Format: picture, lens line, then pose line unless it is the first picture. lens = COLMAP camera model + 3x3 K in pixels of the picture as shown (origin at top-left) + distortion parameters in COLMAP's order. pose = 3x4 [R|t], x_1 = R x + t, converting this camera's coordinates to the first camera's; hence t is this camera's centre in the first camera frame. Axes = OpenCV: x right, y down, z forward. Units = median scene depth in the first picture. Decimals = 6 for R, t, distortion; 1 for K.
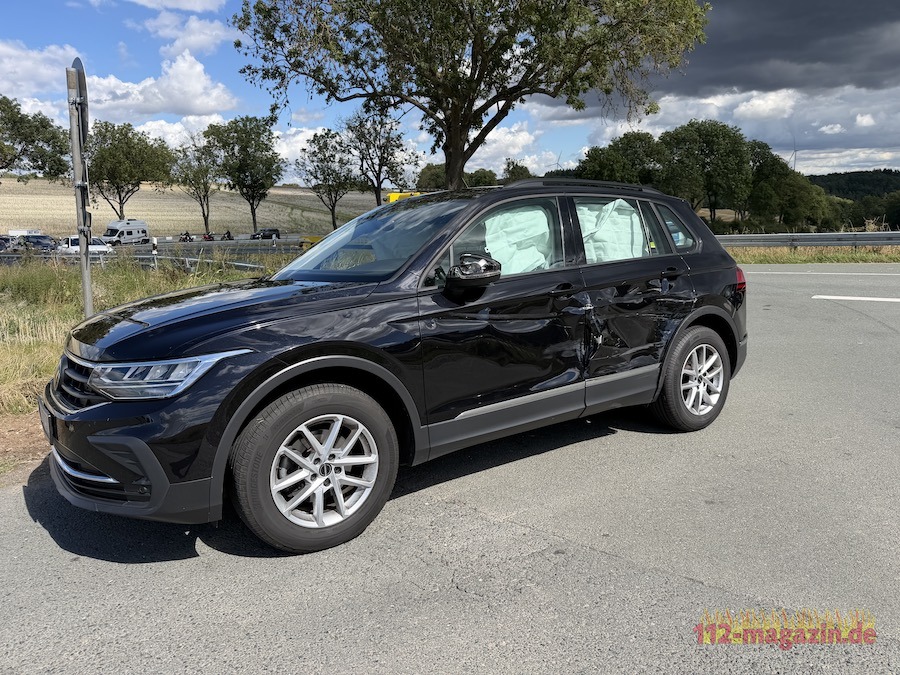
lens RADIAL K [[621.6, 0, 447.7], [0, 621.6, 342.4], [0, 0, 1]] dist [0.067392, -0.083138]
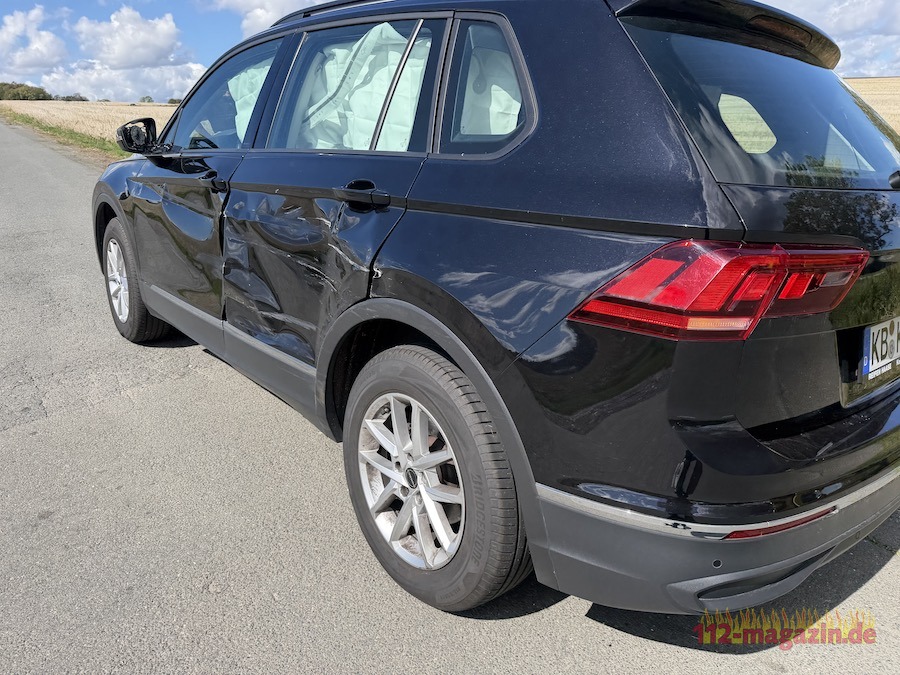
lens RADIAL K [[628.8, 0, 450.0], [0, 628.8, 337.5], [0, 0, 1]] dist [-0.000077, -0.002393]
pose [[0.105403, 0.339104, -0.934826, 0.127984], [-0.195688, 0.928754, 0.314837, -0.026752], [0.974985, 0.149750, 0.164252, 0.160299]]
